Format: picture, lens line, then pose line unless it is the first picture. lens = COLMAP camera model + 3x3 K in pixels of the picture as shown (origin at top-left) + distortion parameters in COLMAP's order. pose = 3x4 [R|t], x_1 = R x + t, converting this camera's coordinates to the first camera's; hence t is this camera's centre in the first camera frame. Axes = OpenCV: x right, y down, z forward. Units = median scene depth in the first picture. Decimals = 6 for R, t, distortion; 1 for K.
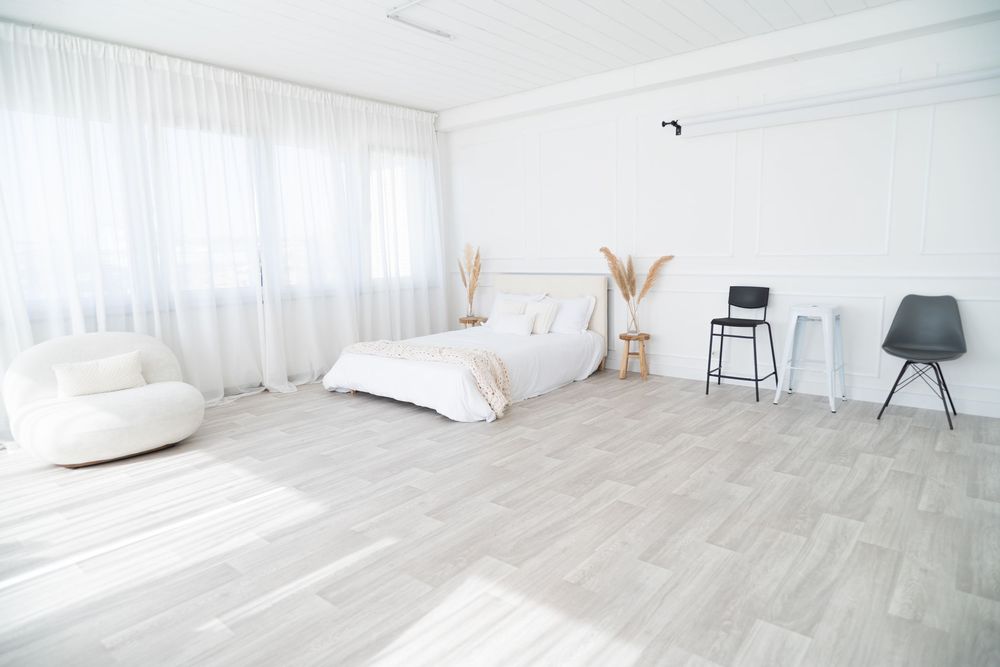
lens RADIAL K [[594.5, 0, 500.0], [0, 594.5, 333.5], [0, 0, 1]] dist [0.001762, -0.000035]
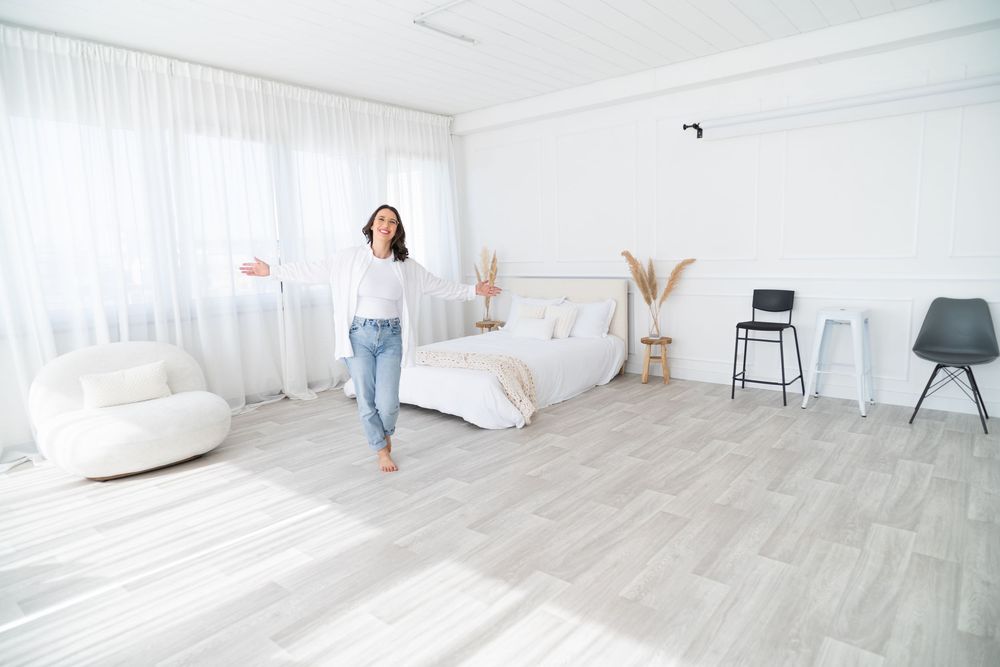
lens RADIAL K [[594.9, 0, 500.9], [0, 594.9, 330.8], [0, 0, 1]] dist [0.001868, 0.000666]
pose [[0.999965, -0.007795, 0.003024, -0.048151], [0.007808, 0.999960, -0.004303, -0.011543], [-0.002990, 0.004326, 0.999986, 0.007861]]
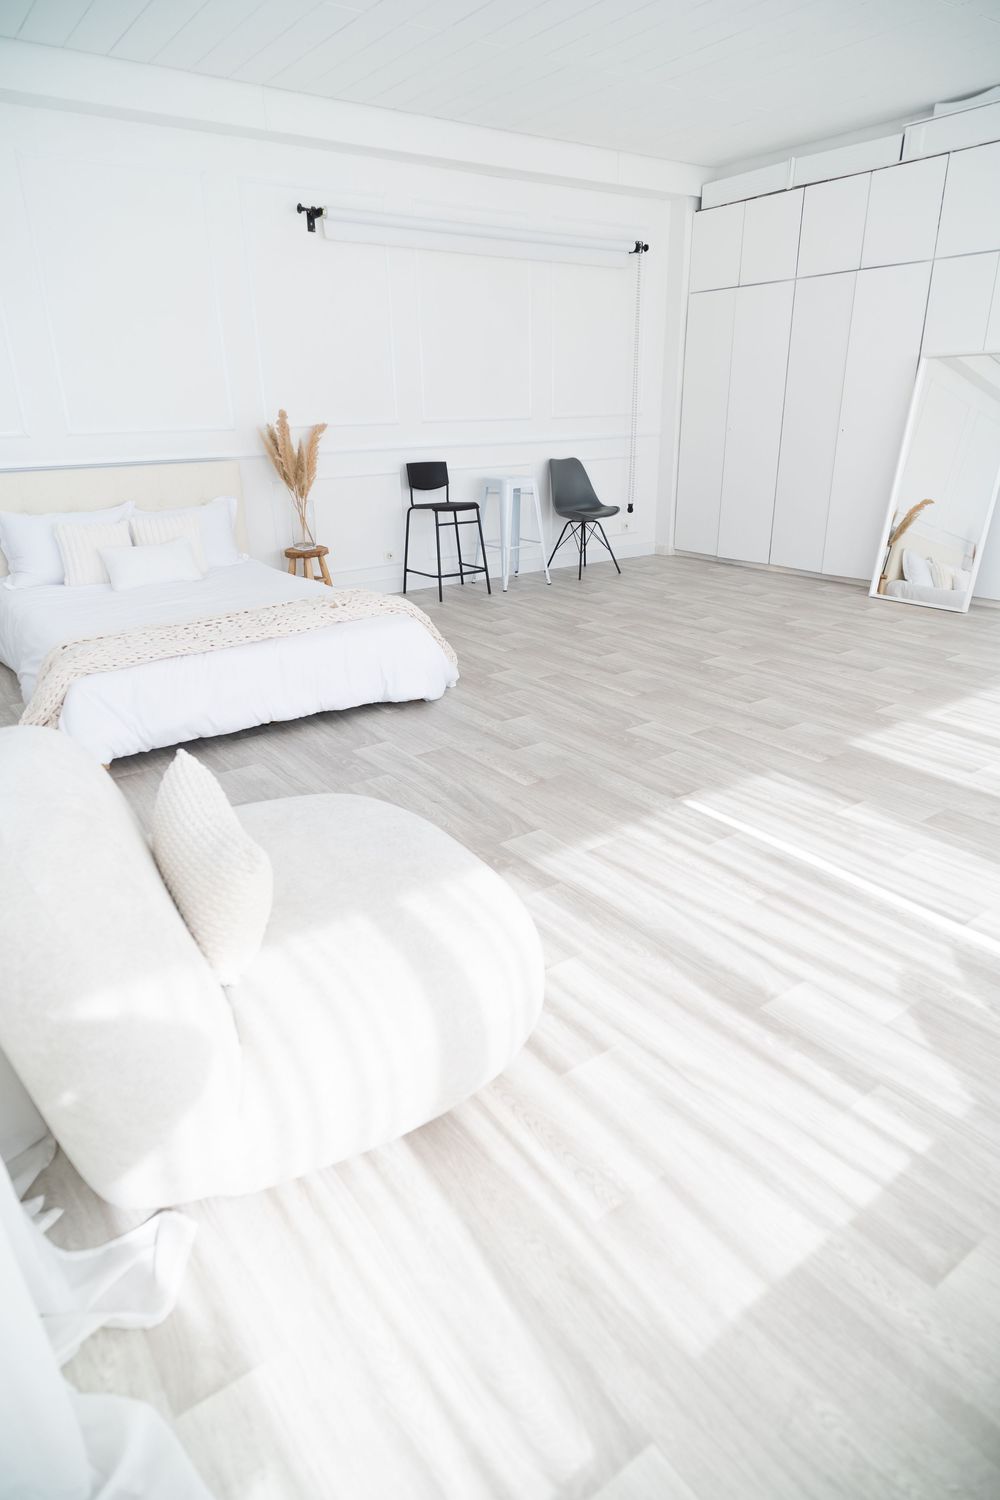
lens RADIAL K [[891.7, 0, 500.0], [0, 891.7, 750.0], [0, 0, 1]] dist [0.001762, -0.000035]
pose [[0.236868, -0.335346, 0.911832, -0.946498], [0.148123, 0.940034, 0.307239, -0.081156], [-0.960184, 0.062288, 0.272336, 0.706309]]
